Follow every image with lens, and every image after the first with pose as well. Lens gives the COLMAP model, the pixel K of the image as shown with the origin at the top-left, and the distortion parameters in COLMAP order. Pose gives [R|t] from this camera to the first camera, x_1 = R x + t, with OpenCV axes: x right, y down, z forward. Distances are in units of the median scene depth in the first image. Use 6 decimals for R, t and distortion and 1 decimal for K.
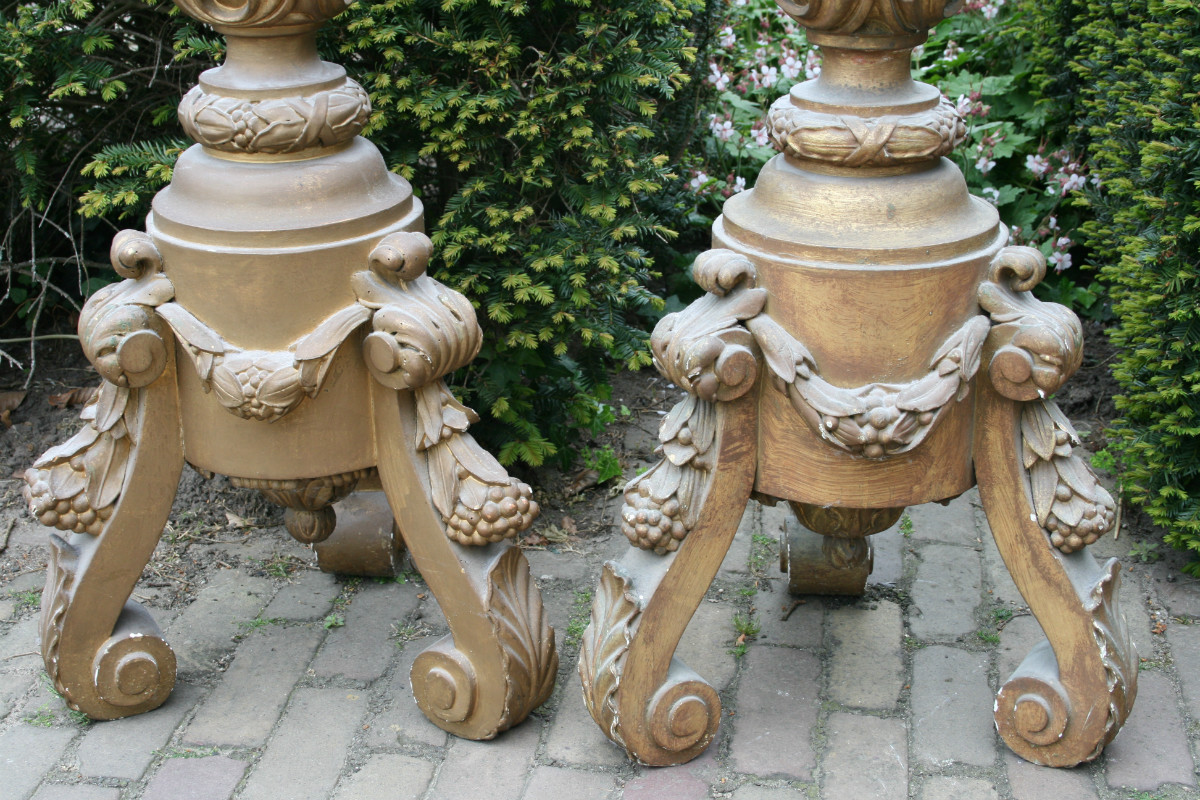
lens RADIAL K [[1964.0, 0, 598.9], [0, 1964.0, 398.2], [0, 0, 1]] dist [0.030365, 0.000000]
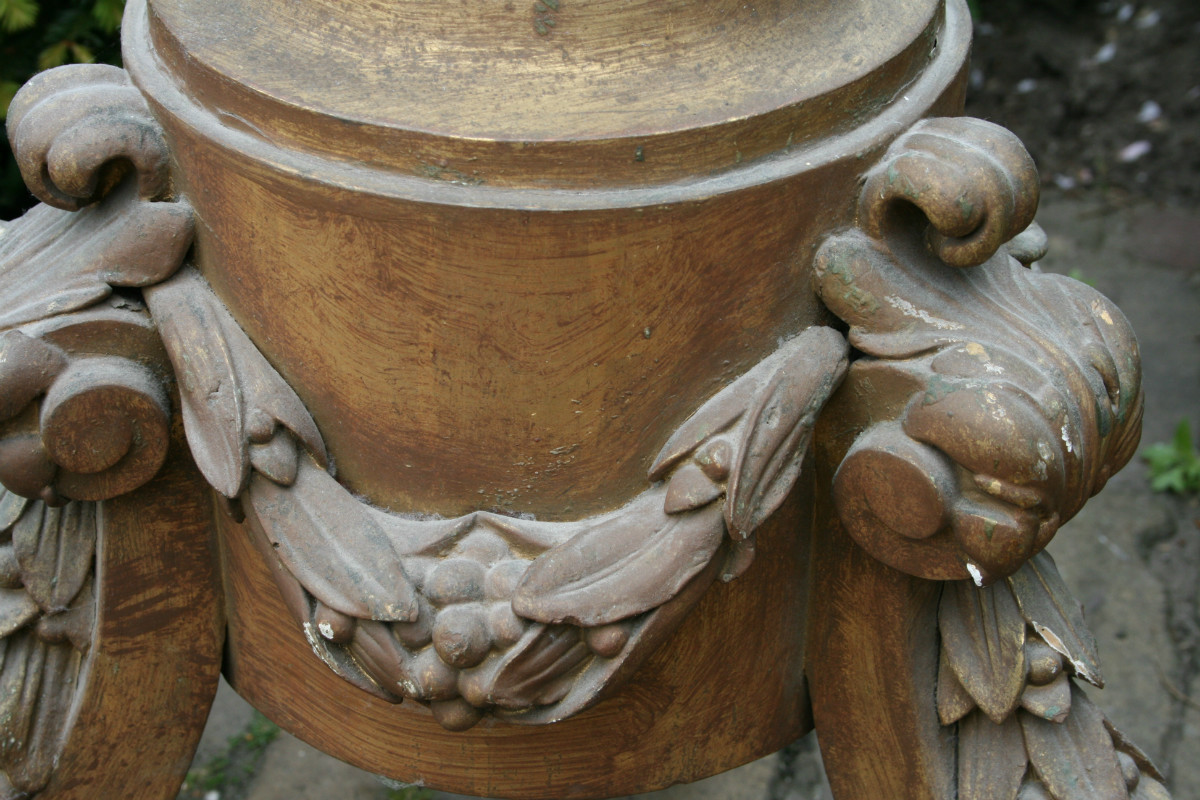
lens RADIAL K [[2383.7, 0, 600.6], [0, 2383.7, 402.1], [0, 0, 1]] dist [0.035447, 0.000000]
pose [[0.990738, 0.084649, -0.106175, 0.202954], [-0.056416, 0.967833, 0.245185, -0.128601], [0.123514, -0.236924, 0.963645, 0.605750]]
